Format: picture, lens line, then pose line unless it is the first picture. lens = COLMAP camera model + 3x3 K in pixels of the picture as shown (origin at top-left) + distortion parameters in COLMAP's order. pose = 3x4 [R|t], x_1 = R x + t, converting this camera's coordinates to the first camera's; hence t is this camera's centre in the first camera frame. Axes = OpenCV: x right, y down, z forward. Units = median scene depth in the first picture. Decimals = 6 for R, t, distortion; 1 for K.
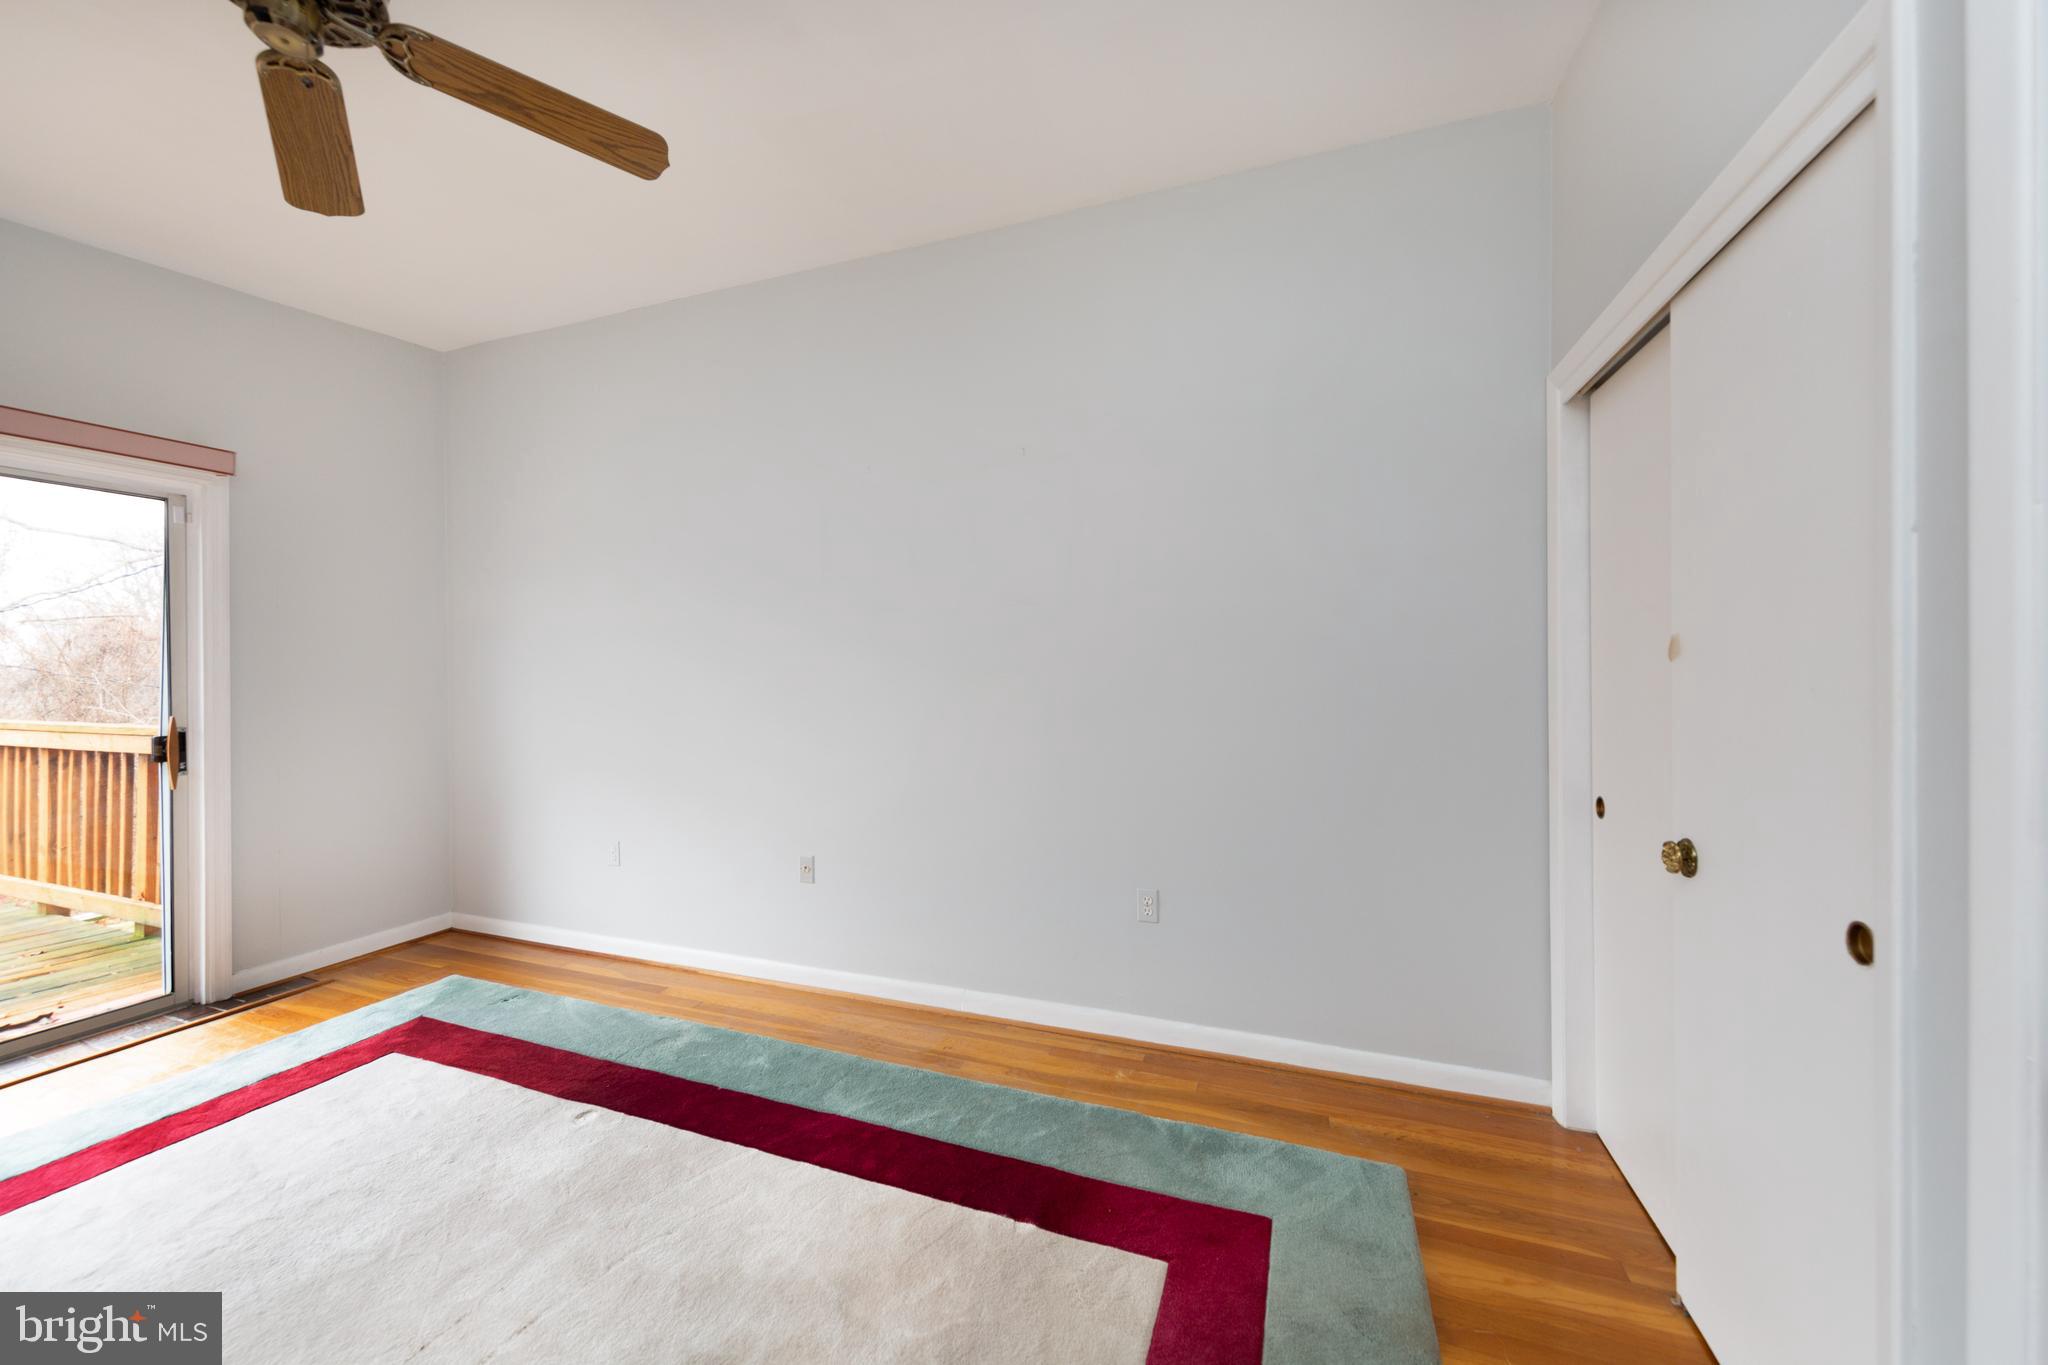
lens RADIAL K [[736.6, 0, 1027.5], [0, 736.6, 671.9], [0, 0, 1]] dist [0.002549, 0.000292]
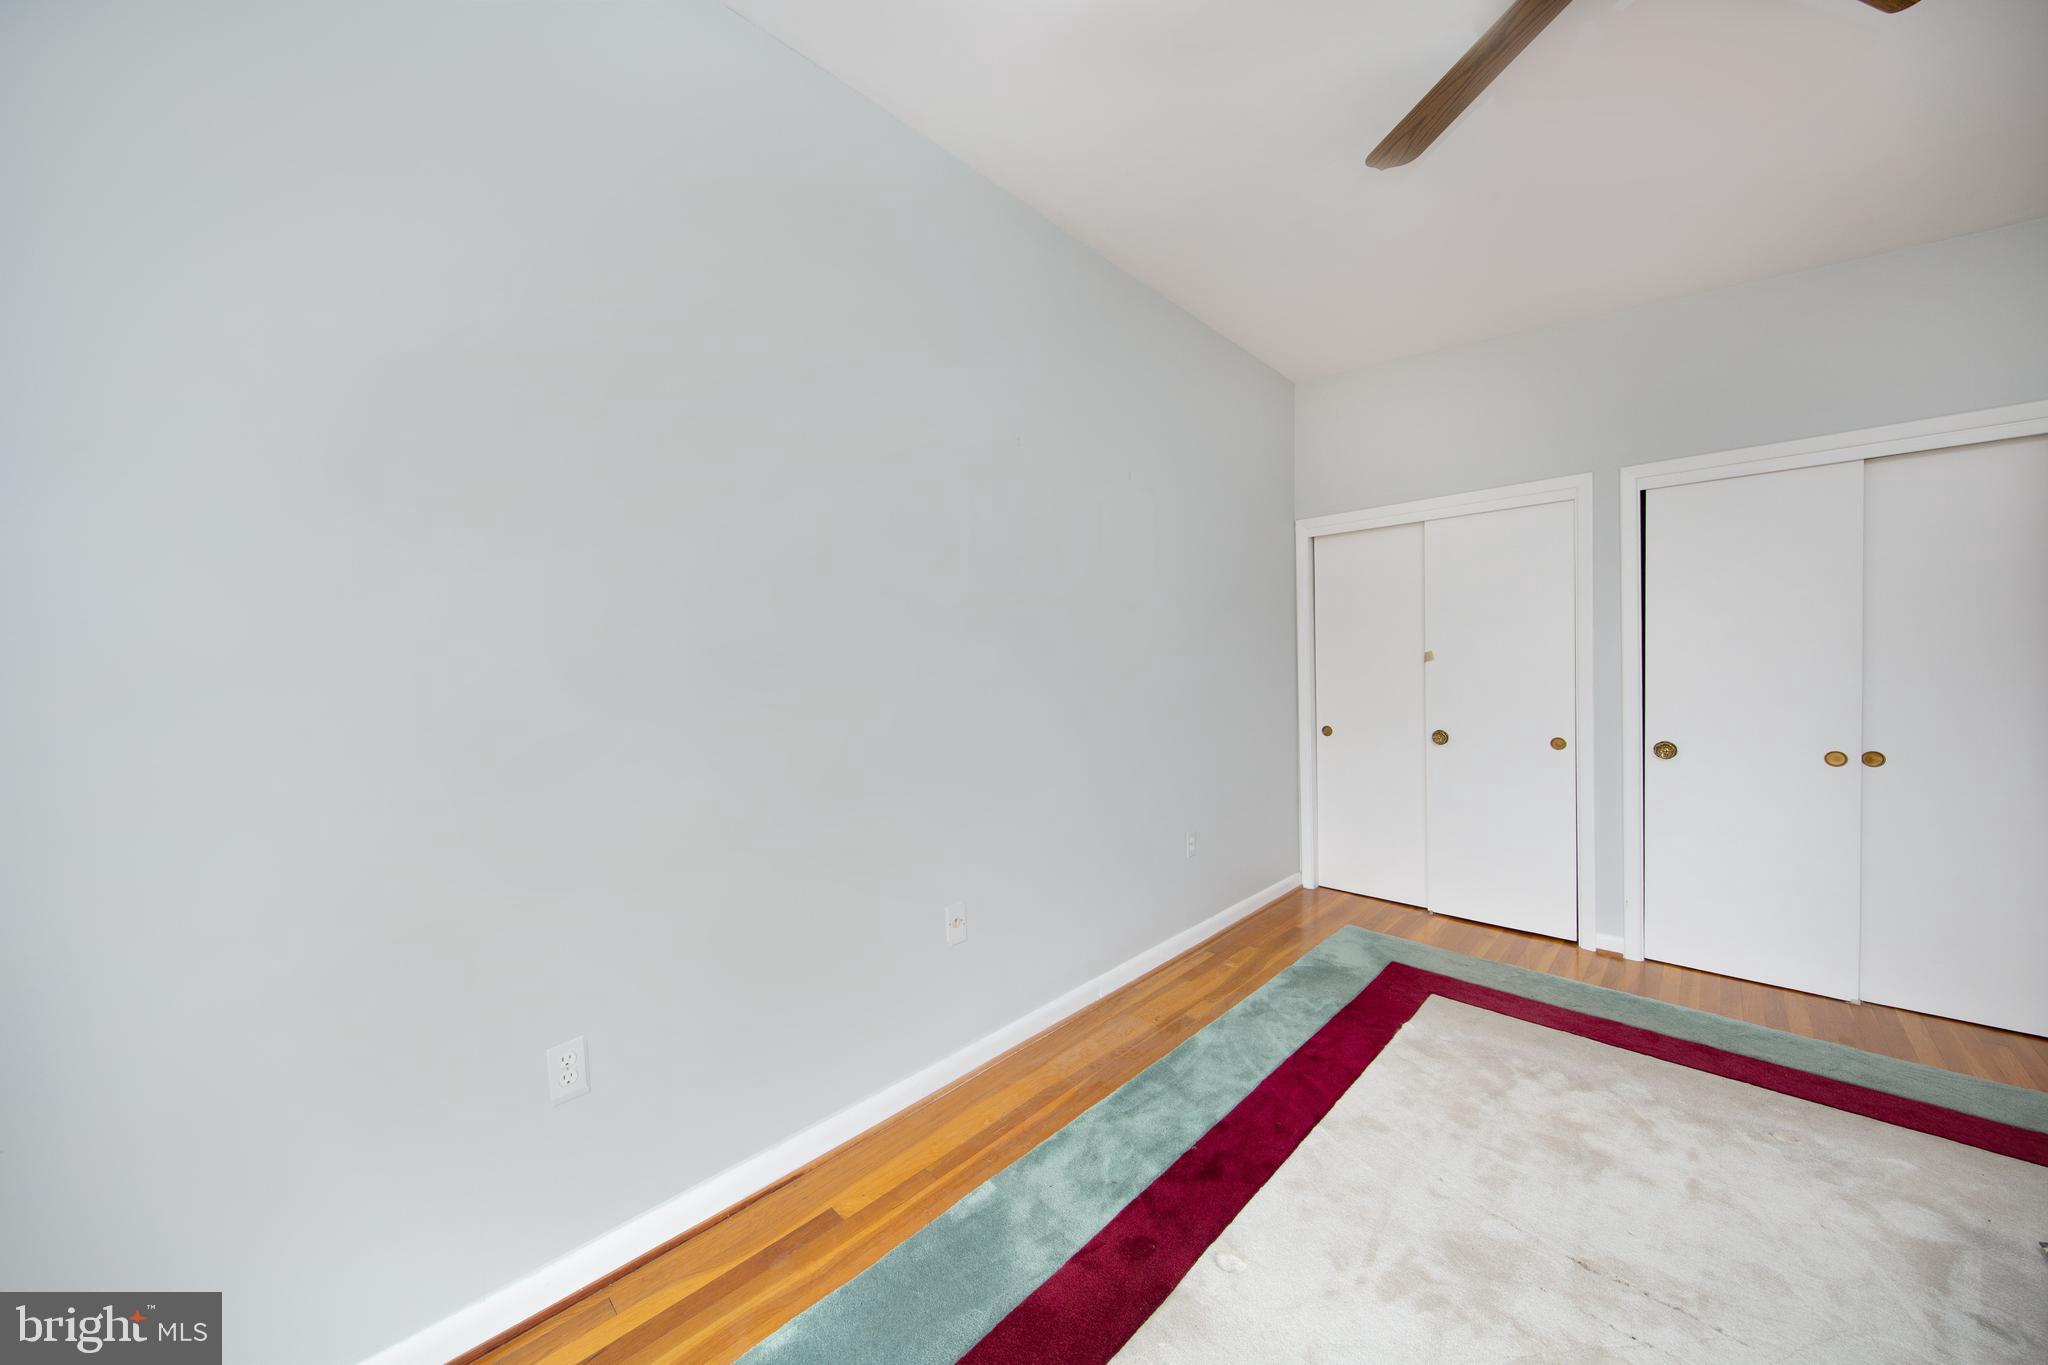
lens RADIAL K [[720.2, 0, 1023.2], [0, 720.2, 671.4], [0, 0, 1]] dist [0.002606, -0.000874]
pose [[0.406922, -0.013297, 0.913366, -1.205359], [0.009079, 0.999904, 0.010512, -0.010227], [-0.913418, 0.004015, 0.407003, 0.789552]]
